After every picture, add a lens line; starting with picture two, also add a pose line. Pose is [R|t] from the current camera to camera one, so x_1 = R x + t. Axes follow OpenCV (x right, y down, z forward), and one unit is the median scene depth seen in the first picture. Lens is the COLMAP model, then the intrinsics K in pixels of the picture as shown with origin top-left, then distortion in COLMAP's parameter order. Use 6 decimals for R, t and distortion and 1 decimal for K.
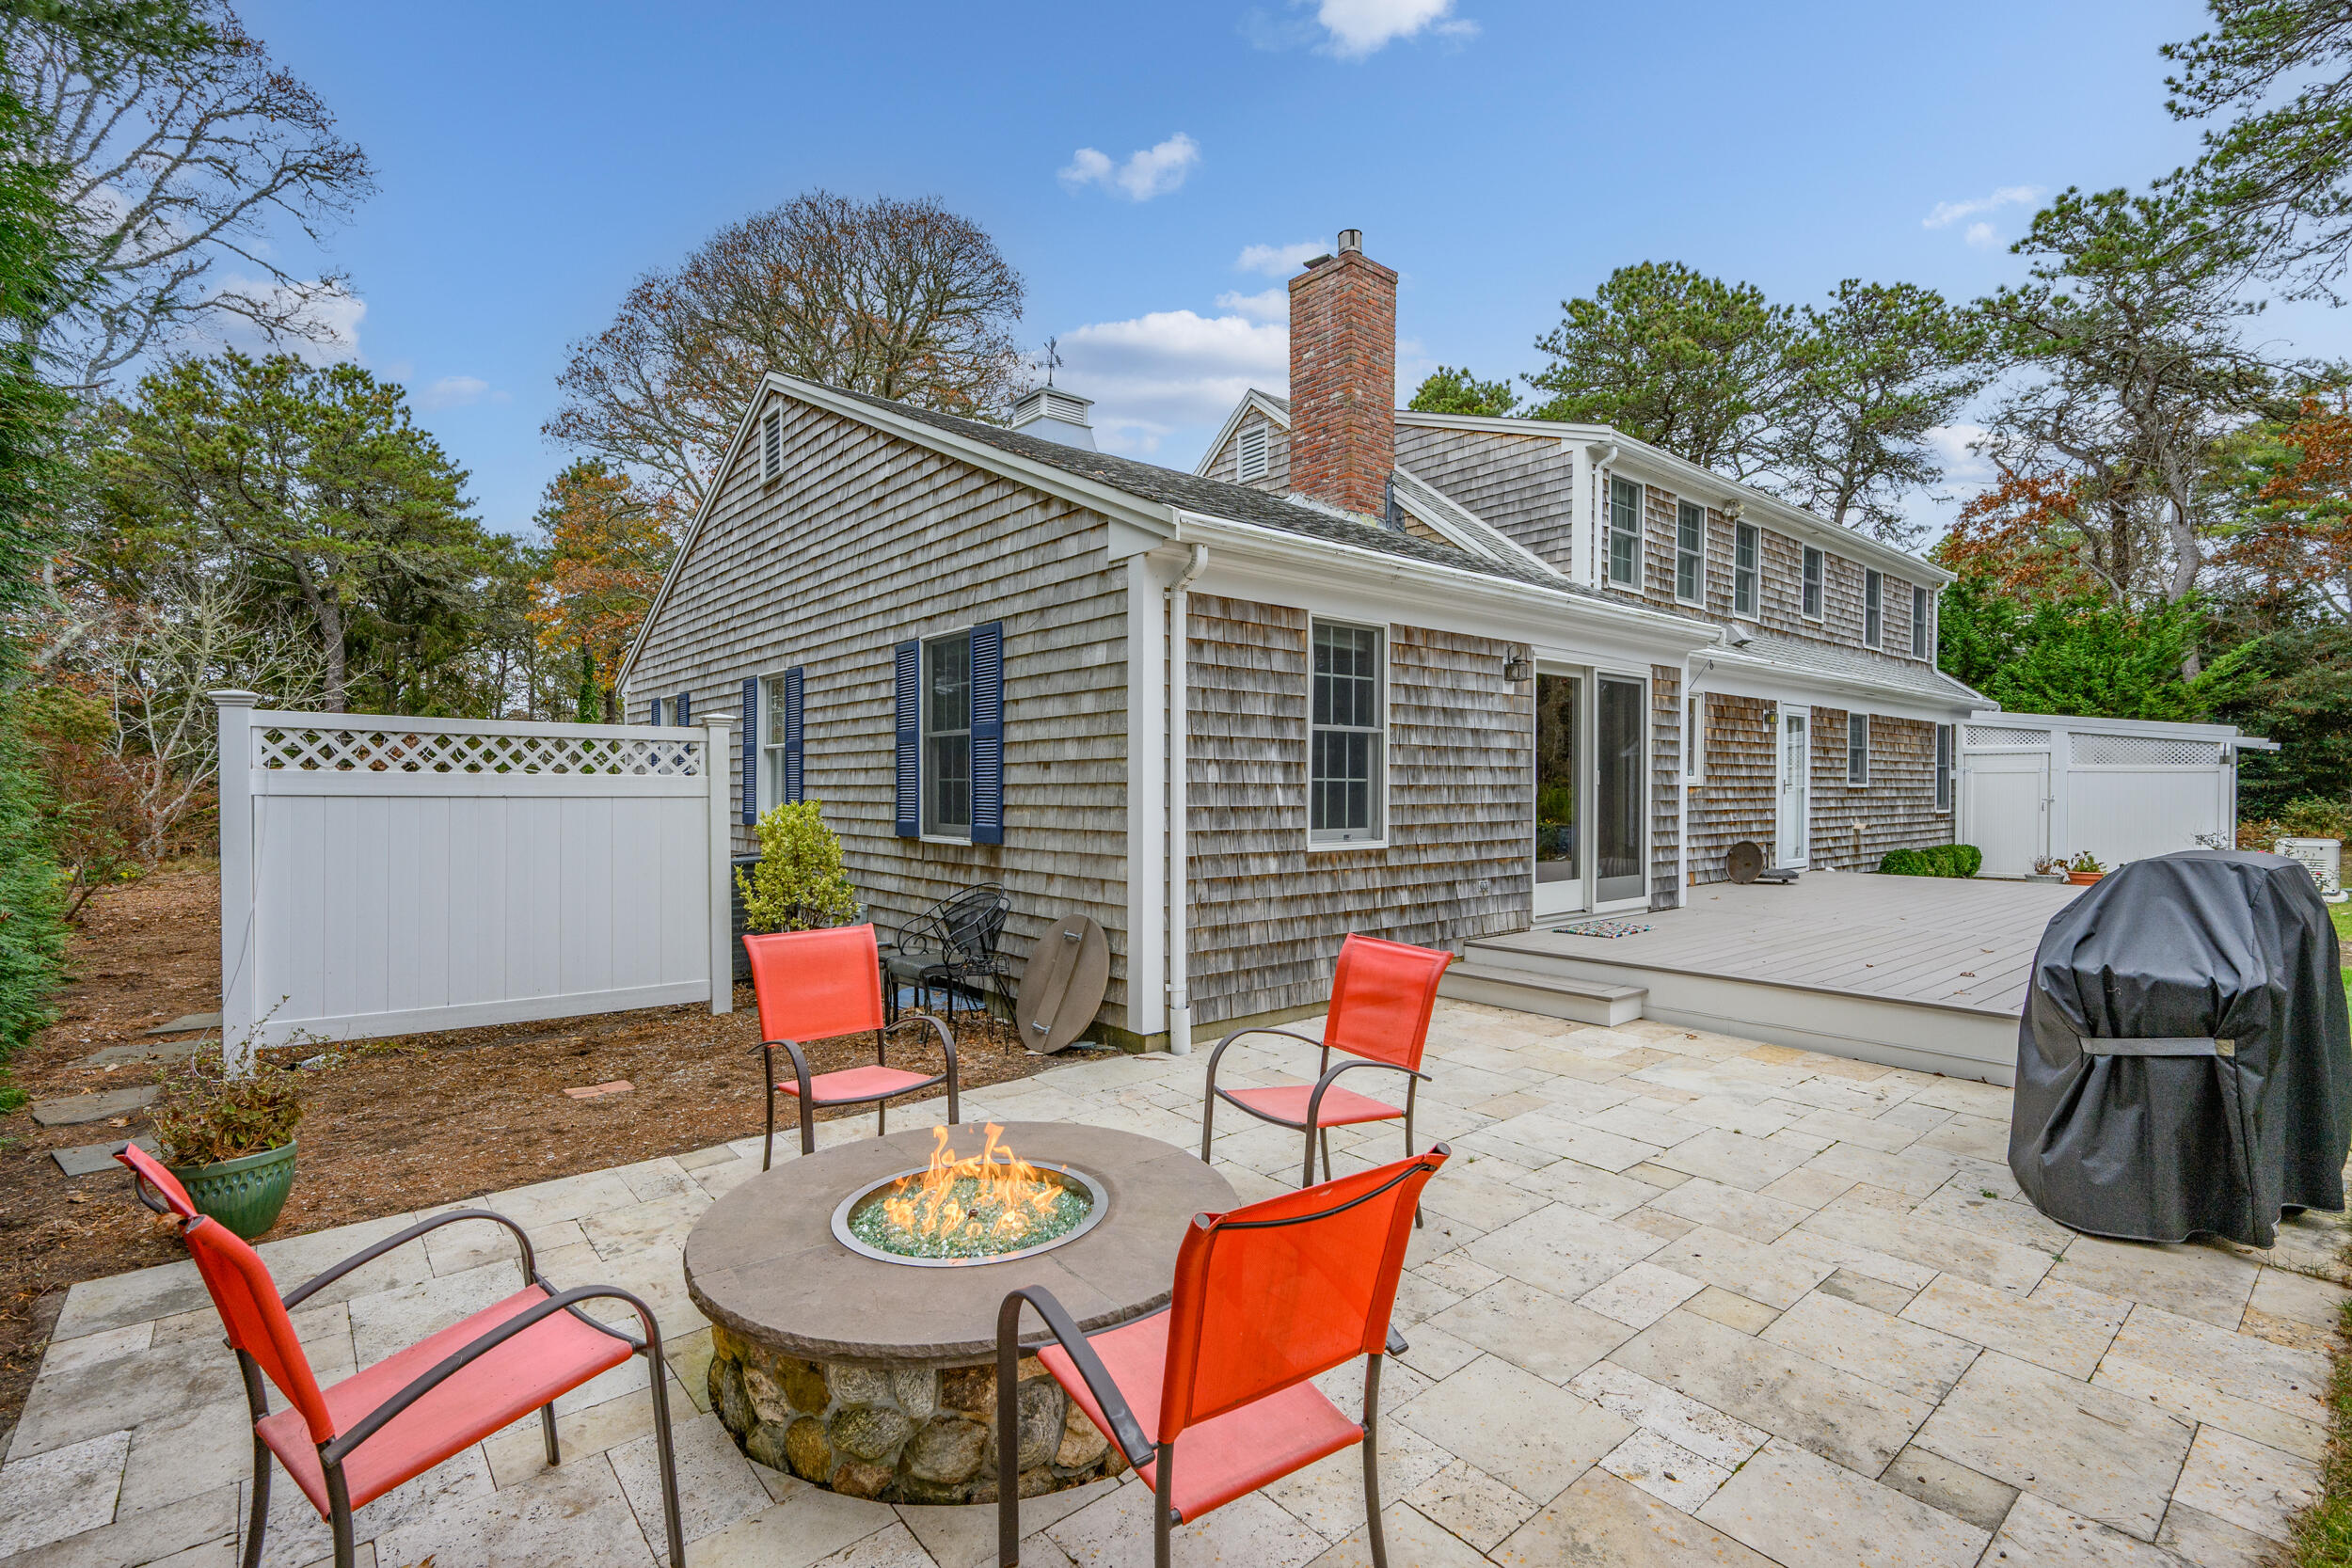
lens RADIAL K [[1091.0, 0, 1191.0], [0, 1091.0, 793.6], [0, 0, 1]] dist [-0.003769, -0.000161]
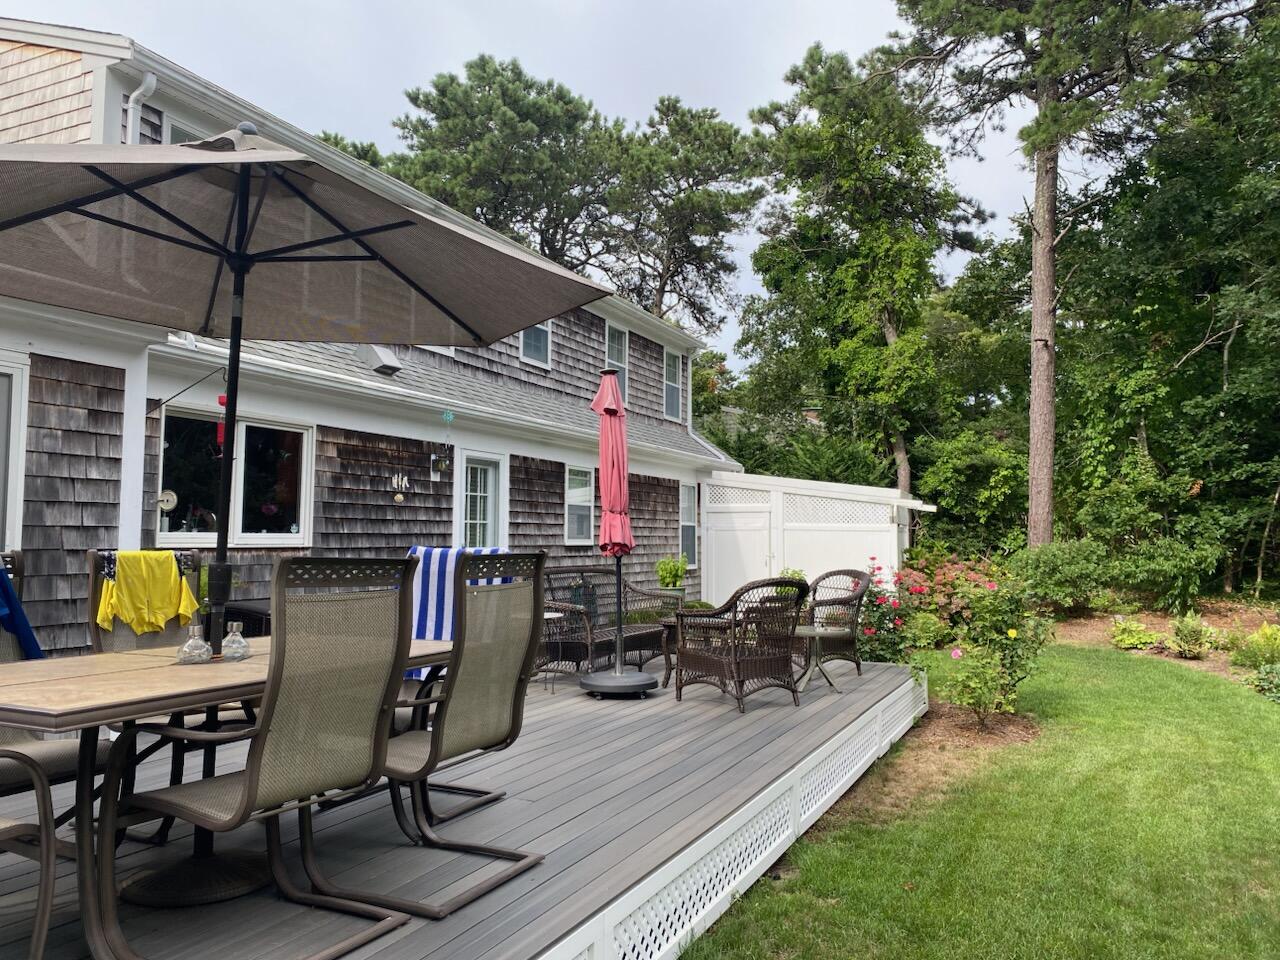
lens RADIAL K [[964.8, 0, 640.0], [0, 964.8, 480.0], [0, 0, 1]] dist [0.001369, 0.001405]
pose [[0.907092, 0.029097, 0.419925, 0.376718], [-0.001894, 0.997880, -0.065054, -0.009831], [-0.420927, 0.058214, 0.905224, 0.274816]]
